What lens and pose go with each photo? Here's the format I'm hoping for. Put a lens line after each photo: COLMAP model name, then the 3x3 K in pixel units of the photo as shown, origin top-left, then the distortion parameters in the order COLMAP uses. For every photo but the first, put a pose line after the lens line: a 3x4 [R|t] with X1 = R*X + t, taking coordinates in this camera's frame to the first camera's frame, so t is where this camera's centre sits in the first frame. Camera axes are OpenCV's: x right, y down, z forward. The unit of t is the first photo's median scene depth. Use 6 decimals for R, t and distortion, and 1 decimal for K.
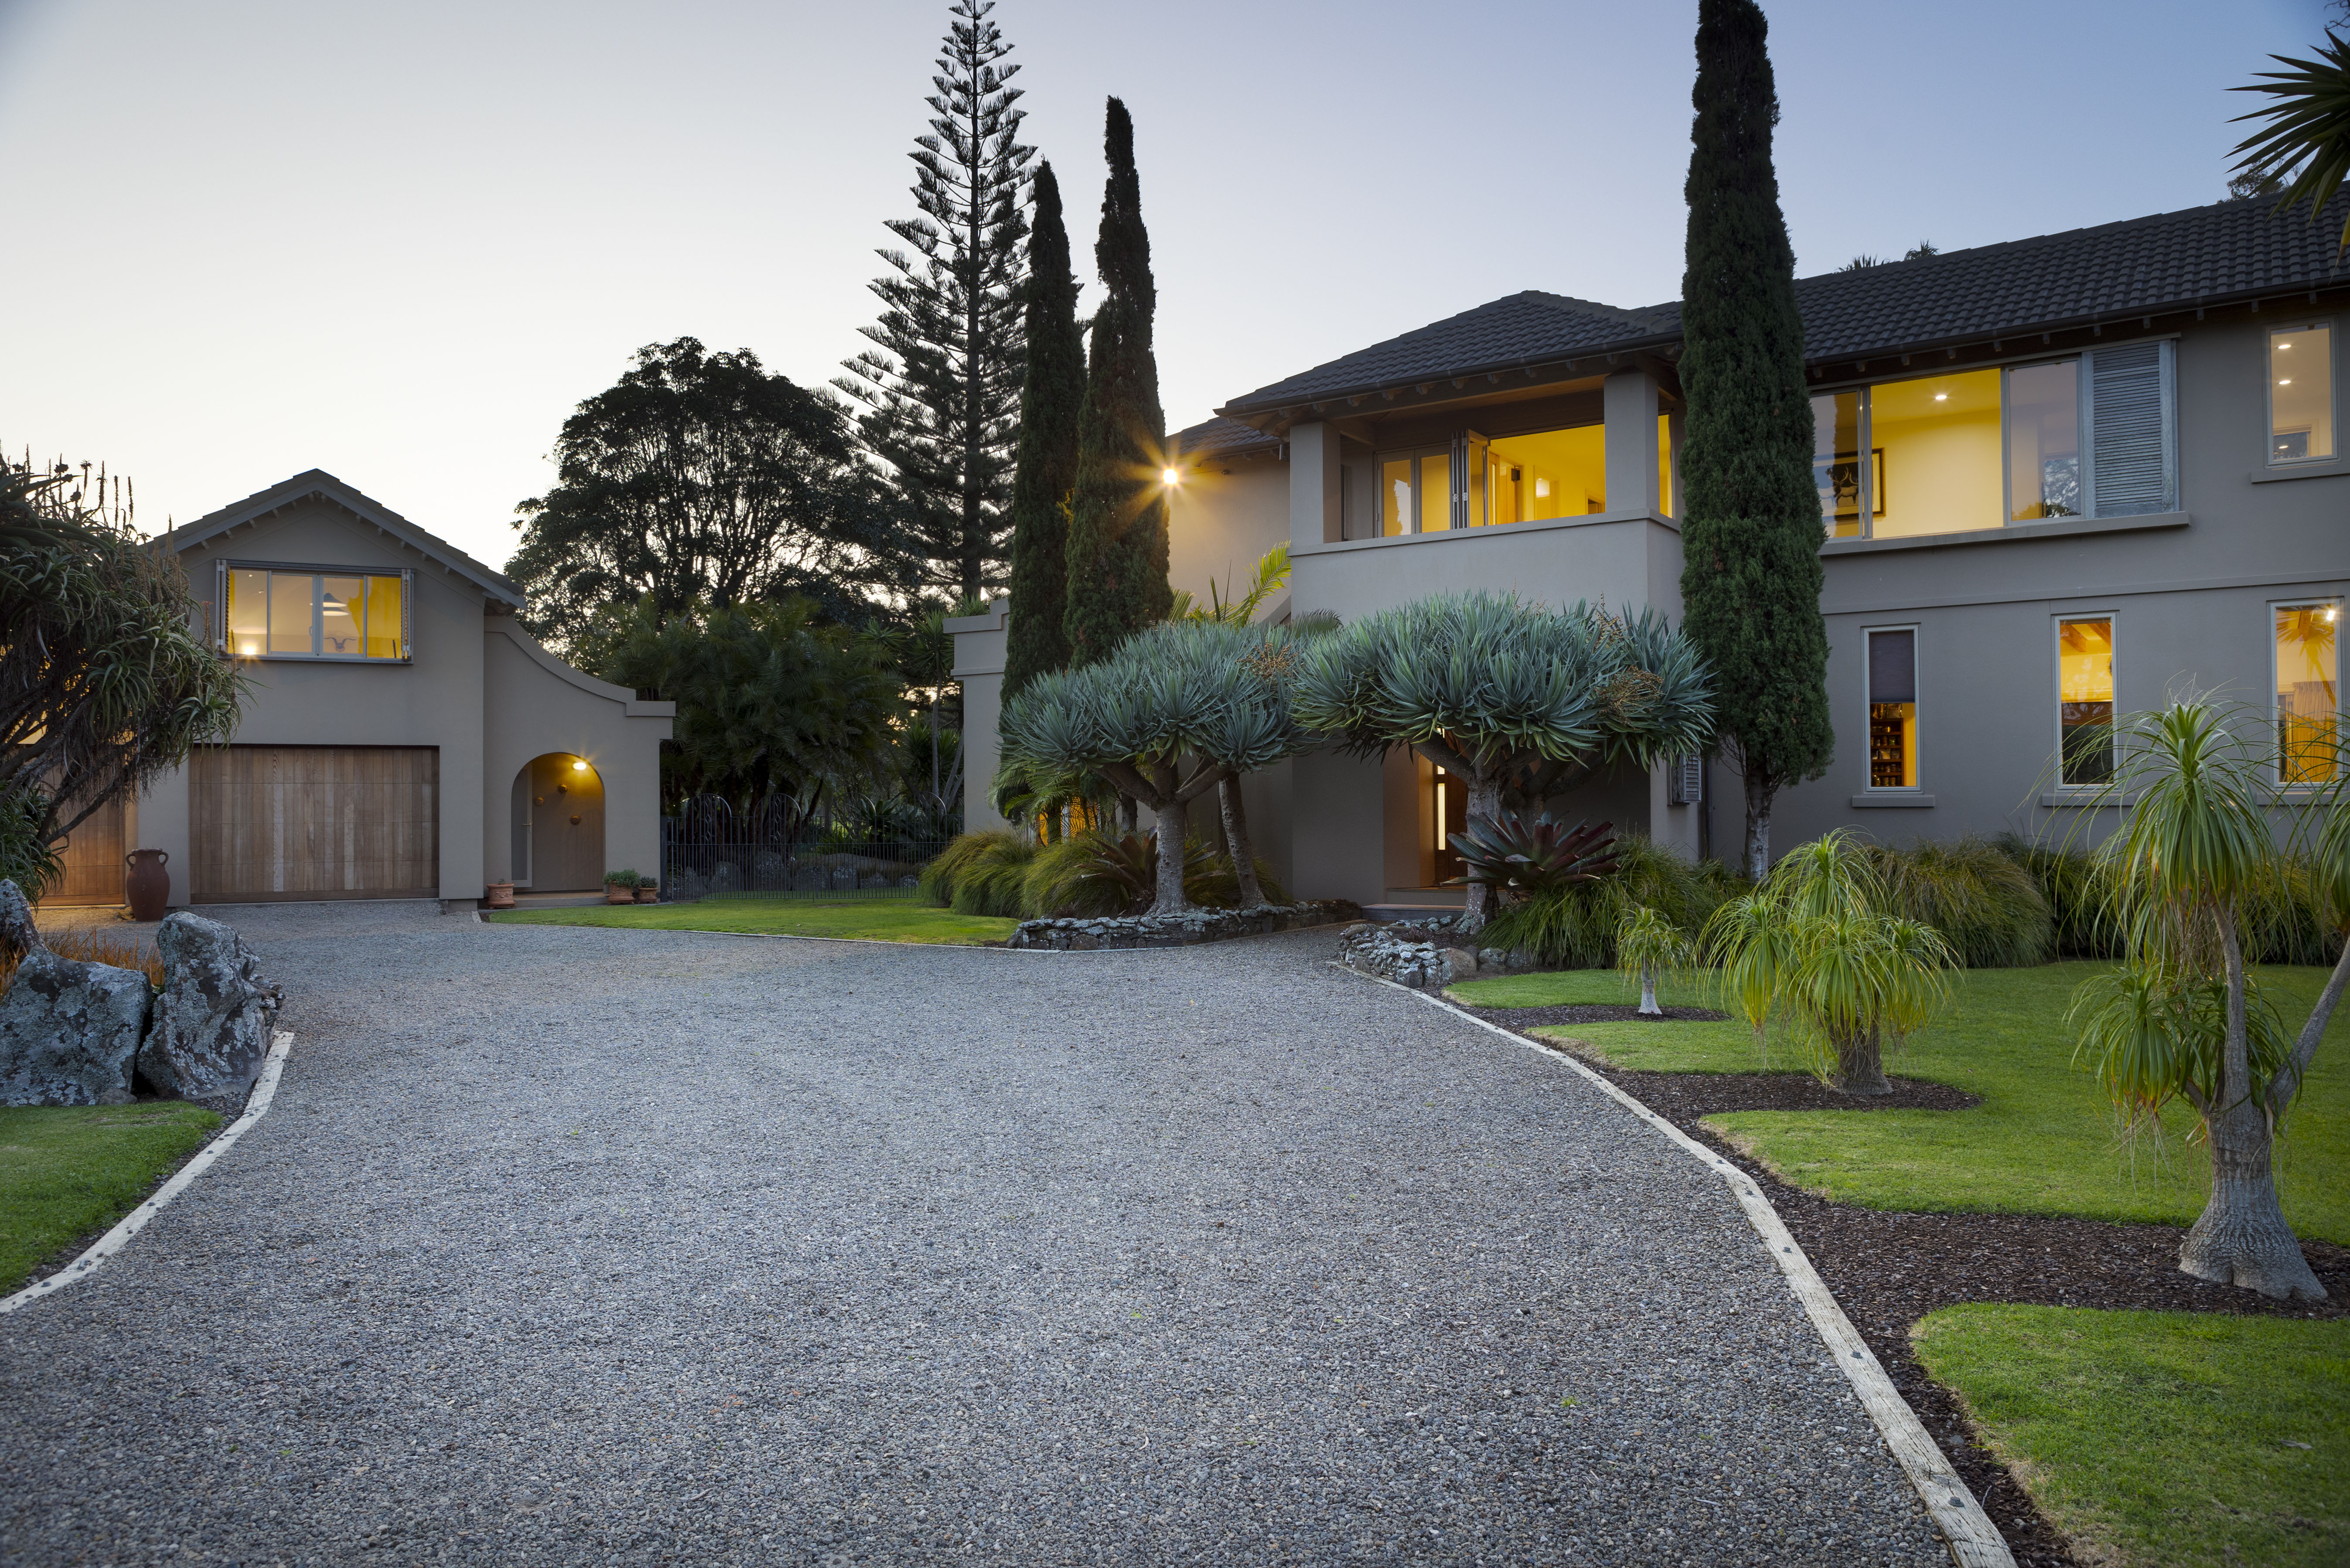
lens RADIAL K [[1632.6, 0, 1174.5], [0, 1632.6, 789.4], [0, 0, 1]] dist [-0.002318, 0.000802]
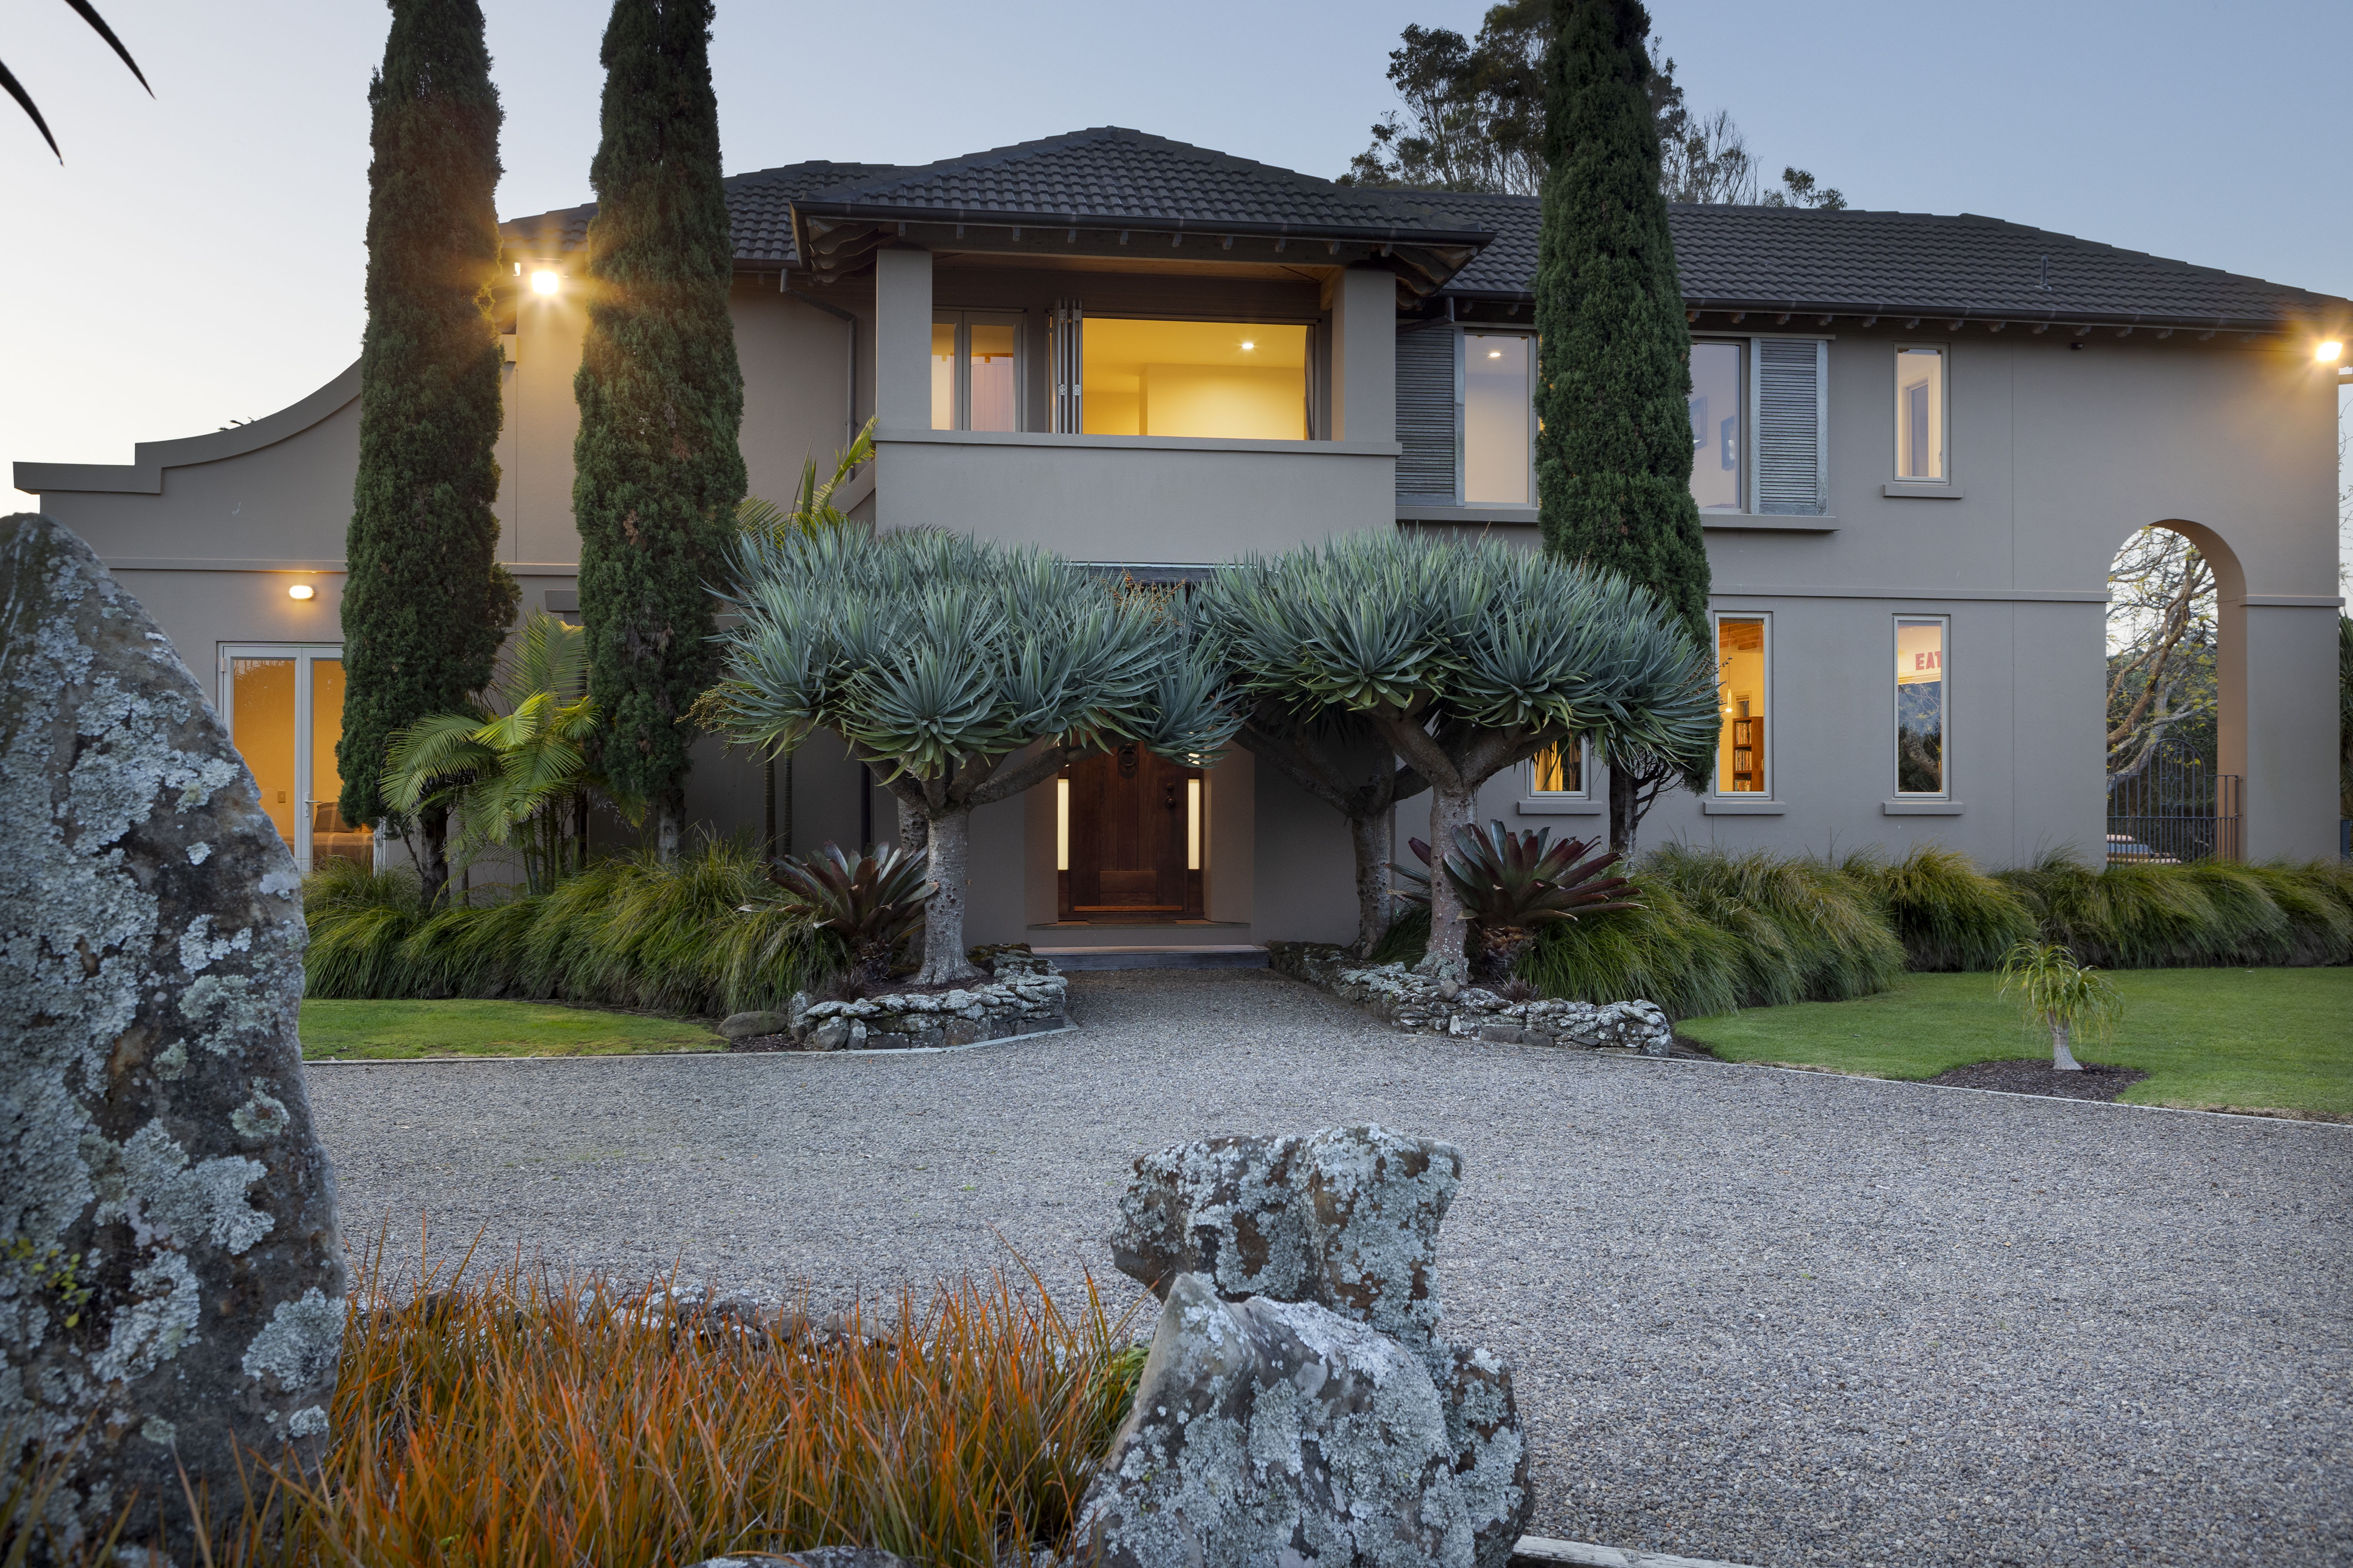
lens RADIAL K [[2019.7, 0, 1176.4], [0, 2019.7, 780.5], [0, 0, 1]] dist [0.081314, 0.005723]
pose [[0.725407, 0.011529, 0.688224, -0.518079], [-0.013388, 0.999907, -0.002638, -0.001614], [-0.688190, -0.007300, 0.725494, 0.372281]]
